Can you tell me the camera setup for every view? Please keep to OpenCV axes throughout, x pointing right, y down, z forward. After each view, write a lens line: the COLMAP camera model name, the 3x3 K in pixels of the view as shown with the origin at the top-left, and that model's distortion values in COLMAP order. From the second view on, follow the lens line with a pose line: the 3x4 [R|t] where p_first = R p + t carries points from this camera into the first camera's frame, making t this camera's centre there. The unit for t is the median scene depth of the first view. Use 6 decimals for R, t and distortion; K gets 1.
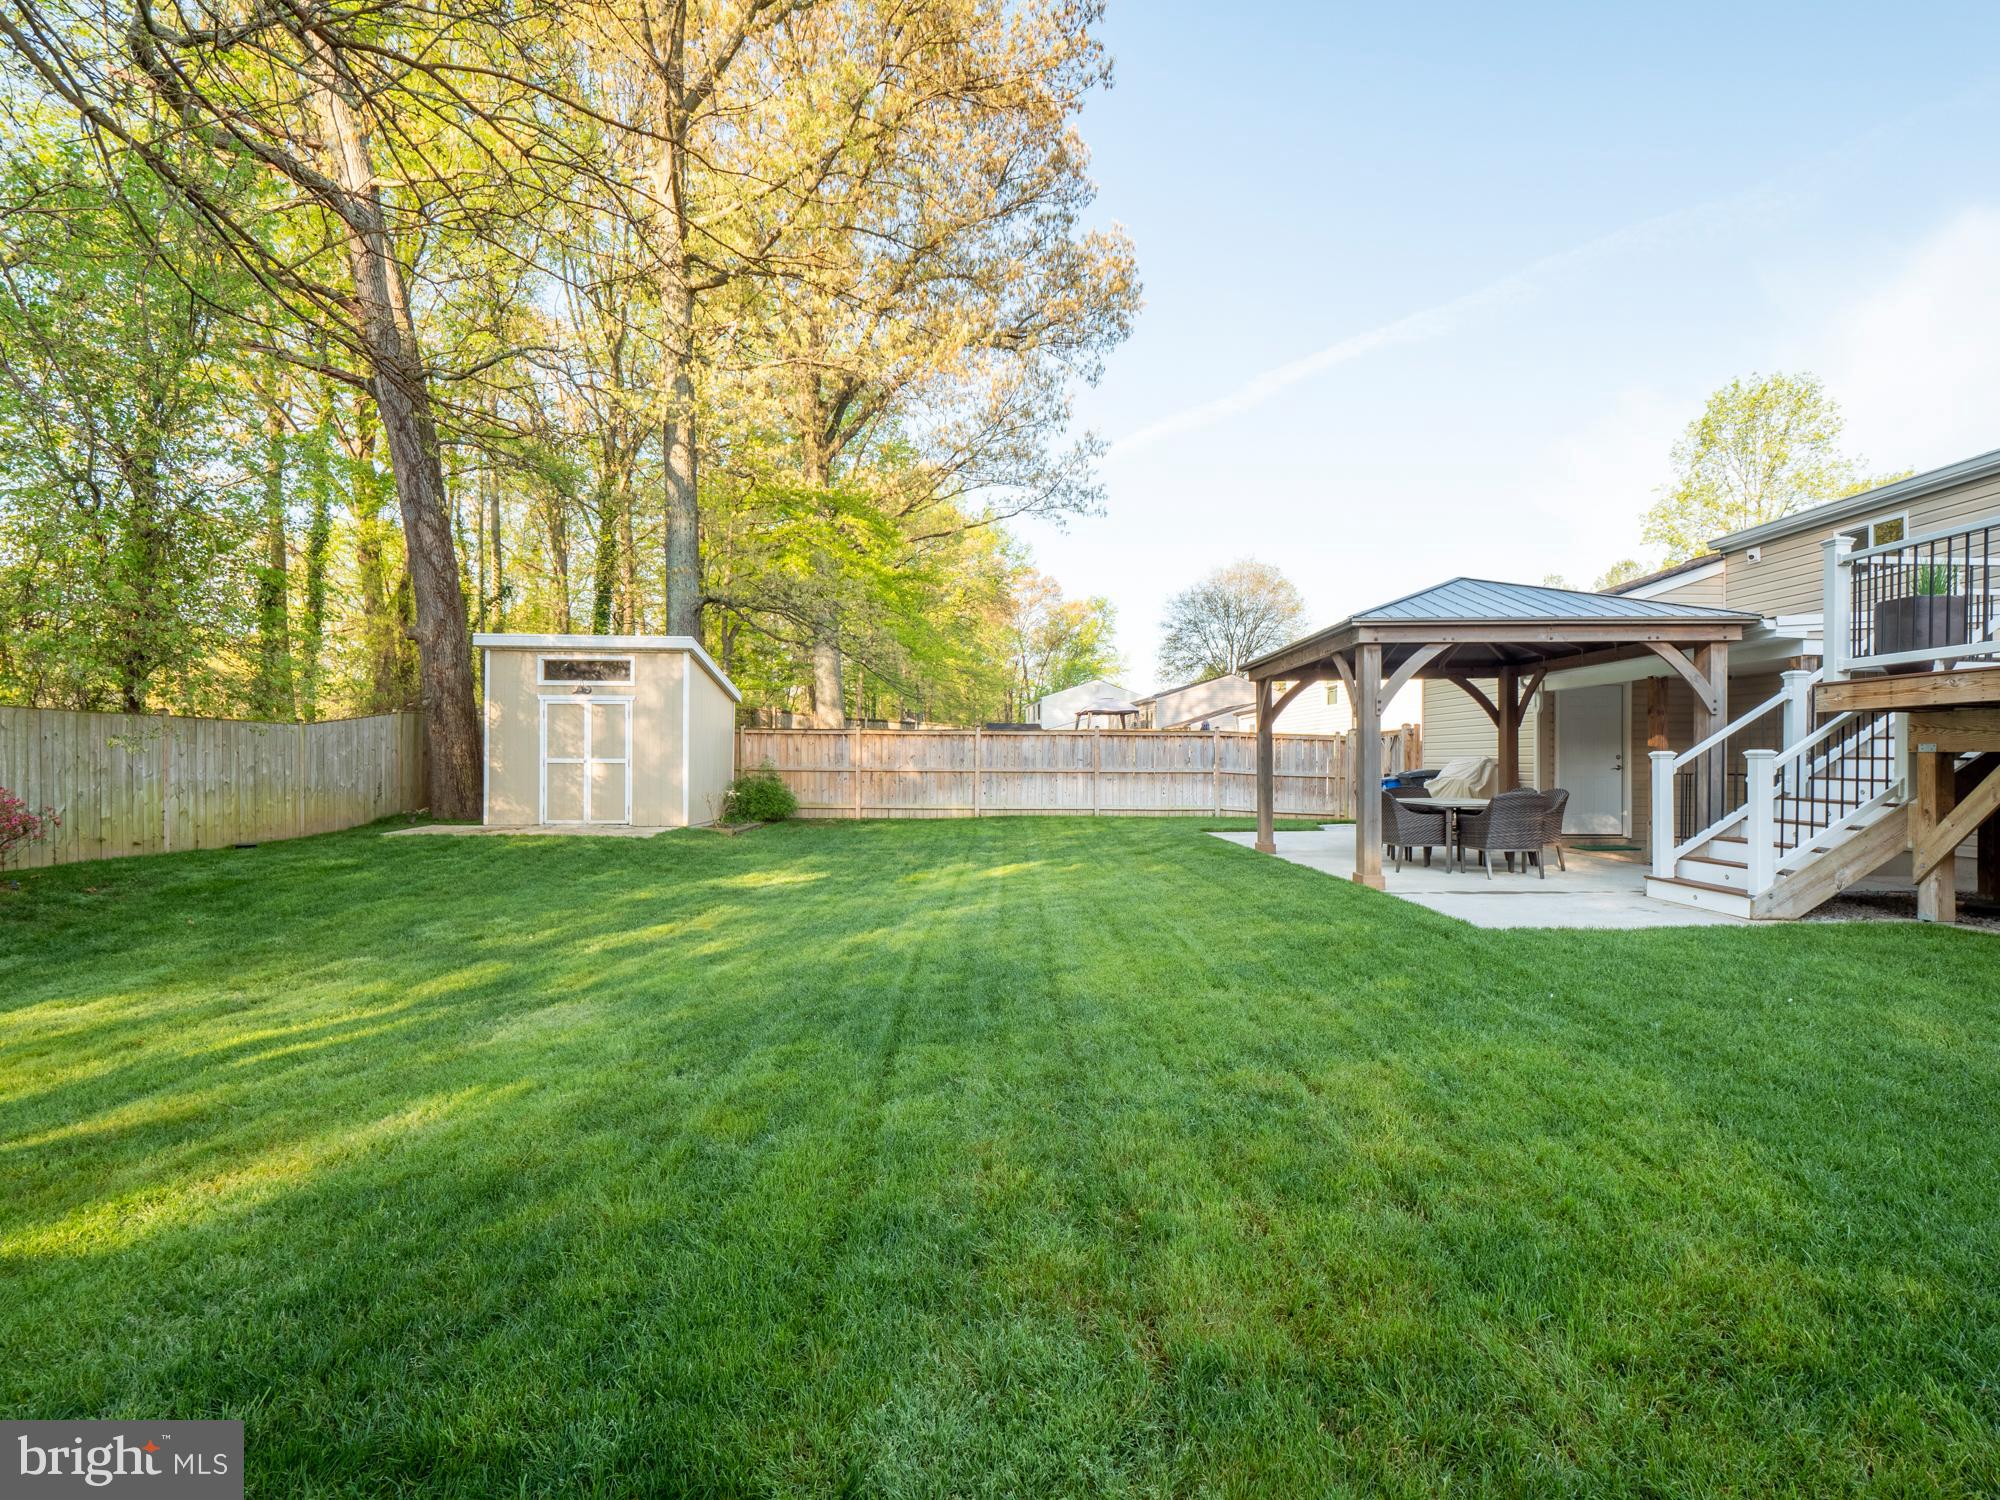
lens RADIAL K [[979.6, 0, 992.2], [0, 979.6, 756.7], [0, 0, 1]] dist [-0.005608, -0.000766]
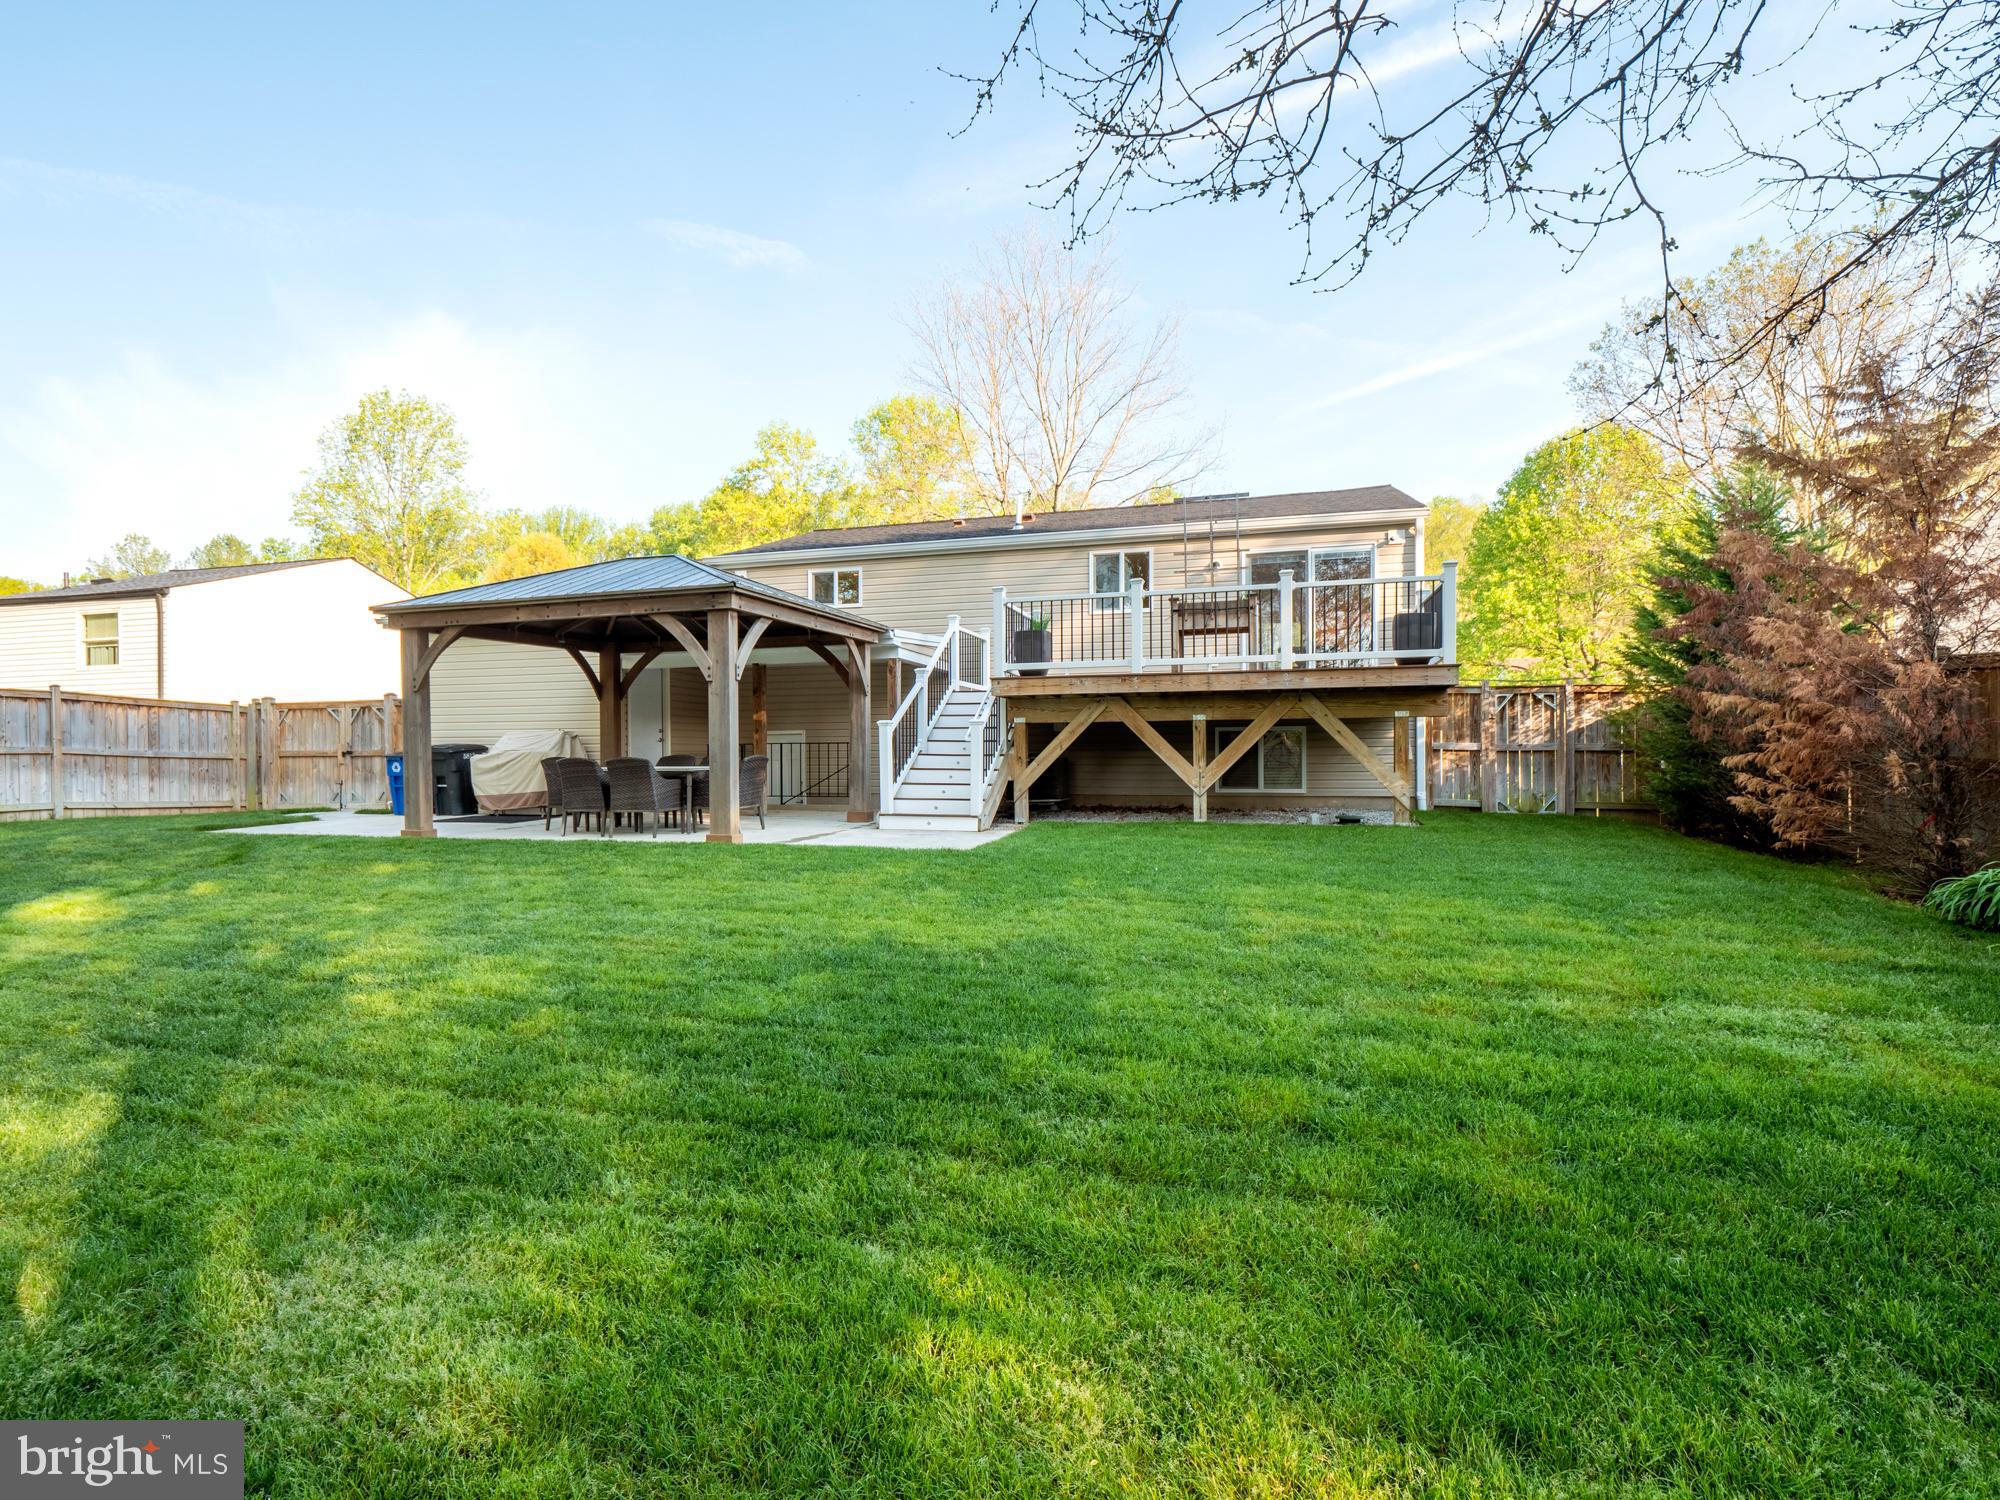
lens RADIAL K [[979.6, 0, 992.0], [0, 979.6, 753.1], [0, 0, 1]] dist [-0.005608, -0.000766]
pose [[0.269008, -0.005810, 0.963121, -0.376233], [0.000888, 0.999983, 0.005785, 0.020753], [-0.963138, -0.000701, 0.269008, 0.328851]]
